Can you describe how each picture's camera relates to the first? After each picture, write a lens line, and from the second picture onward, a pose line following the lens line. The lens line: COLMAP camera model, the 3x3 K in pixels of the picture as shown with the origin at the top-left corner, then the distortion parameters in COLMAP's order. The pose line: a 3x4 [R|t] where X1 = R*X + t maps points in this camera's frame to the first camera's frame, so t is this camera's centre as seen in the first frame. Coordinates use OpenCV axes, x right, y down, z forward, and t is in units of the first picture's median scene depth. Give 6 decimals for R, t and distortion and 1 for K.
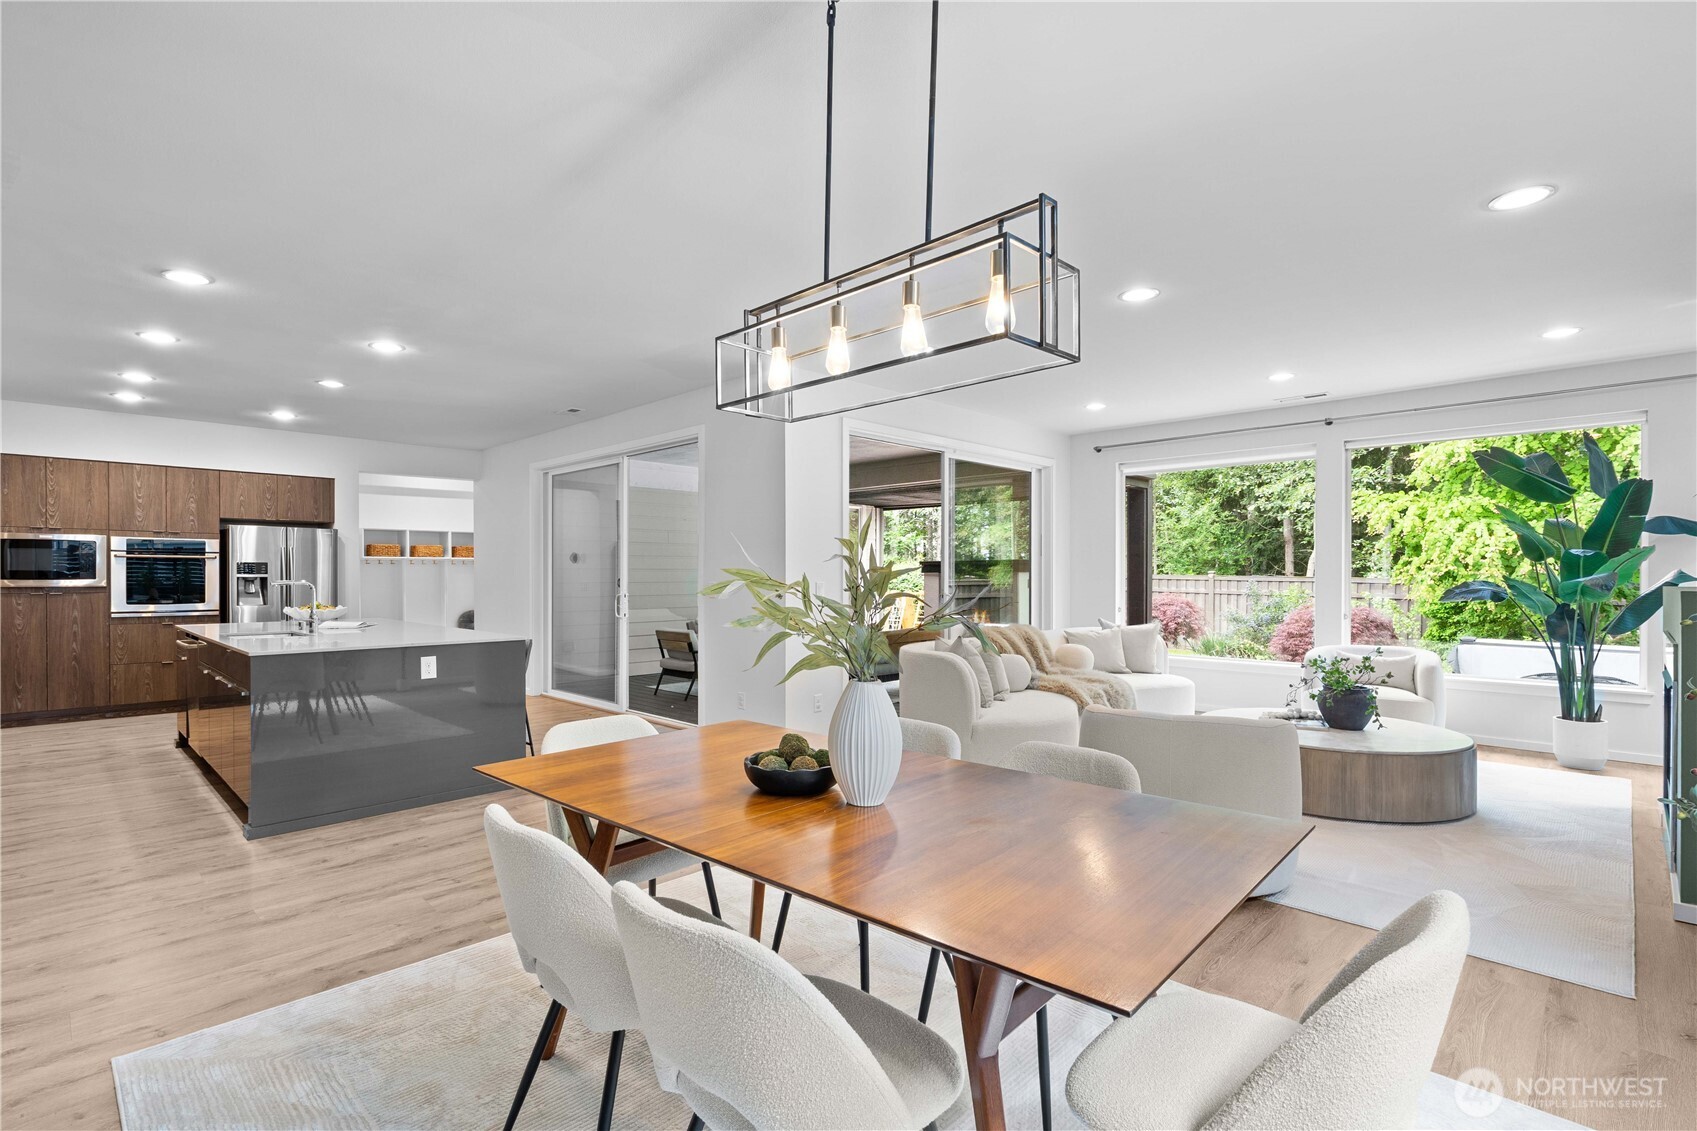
lens RADIAL K [[774.8, 0, 824.1], [0, 774.8, 579.7], [0, 0, 1]] dist [-0.010007, 0.002715]
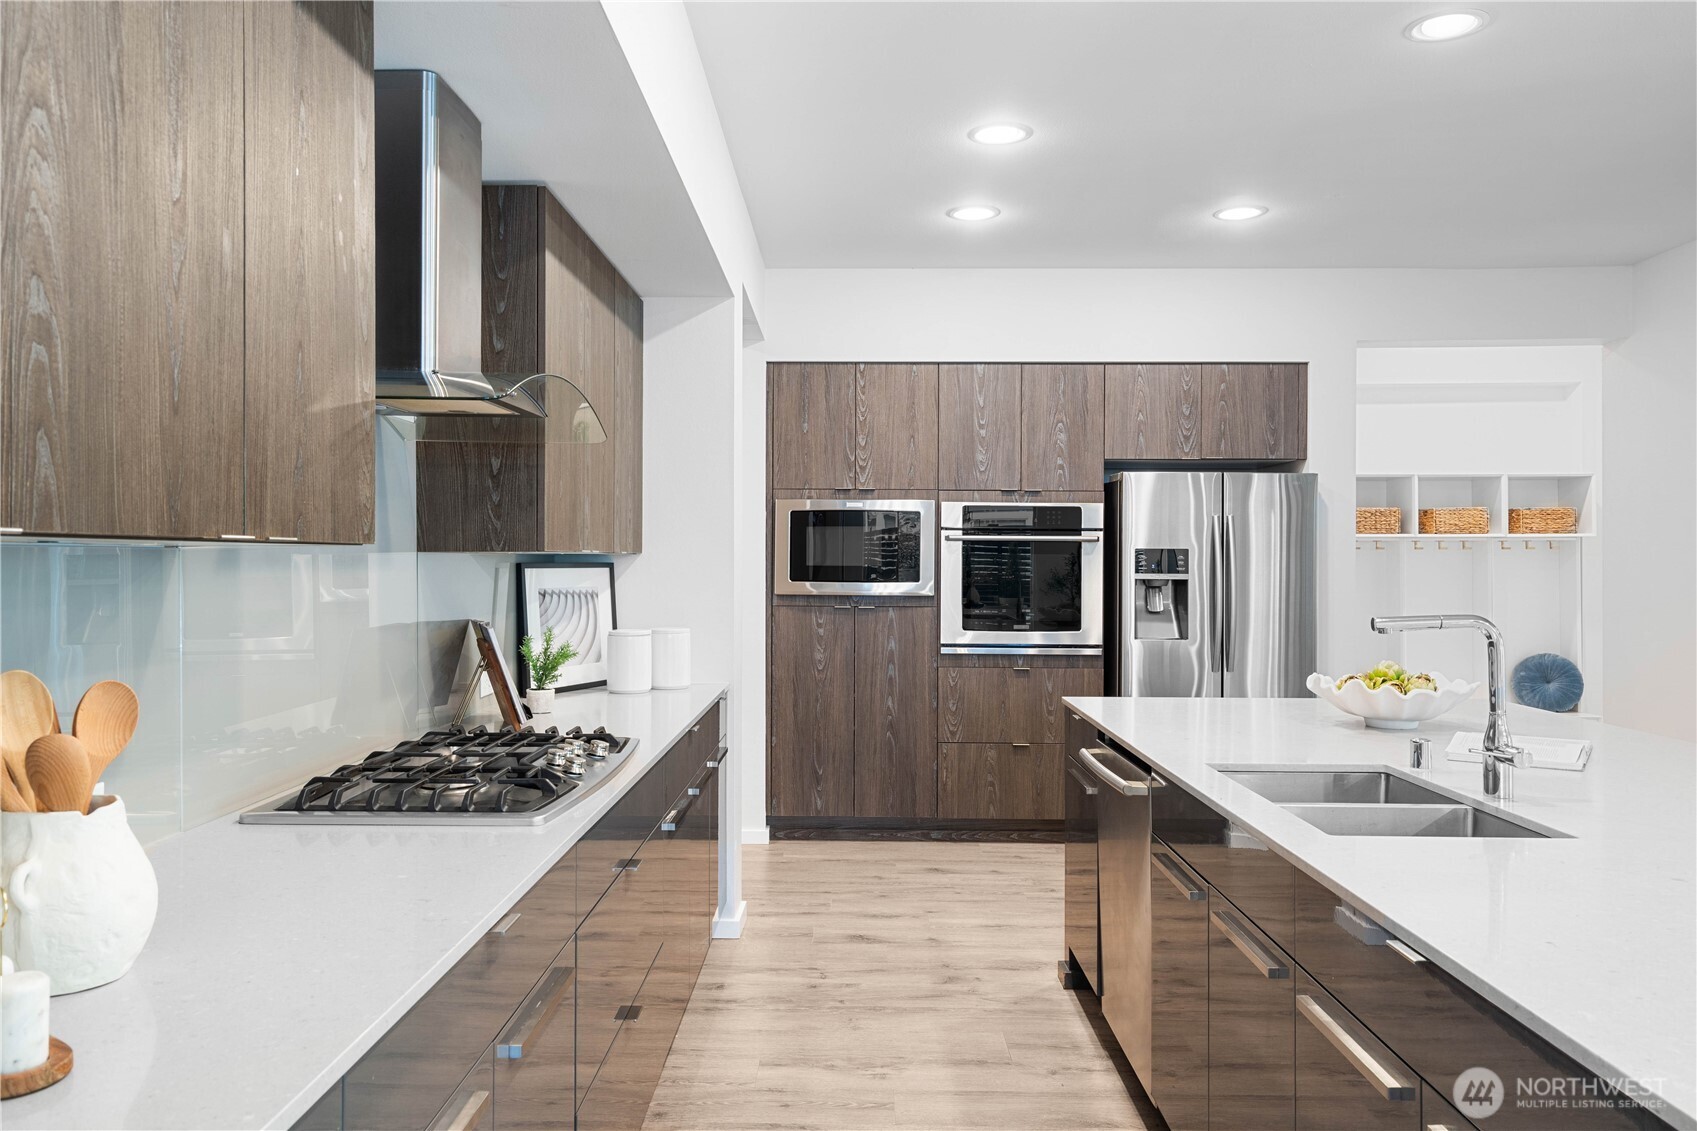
lens RADIAL K [[1200.8, 0, 848.2], [0, 1200.8, 565.7], [0, 0, 1]] dist [-0.000541, -0.000398]
pose [[0.694035, 0.006513, -0.719911, -0.362919], [-0.008638, 0.999962, 0.000720, -0.011685], [0.719889, 0.005718, 0.694066, 0.366988]]
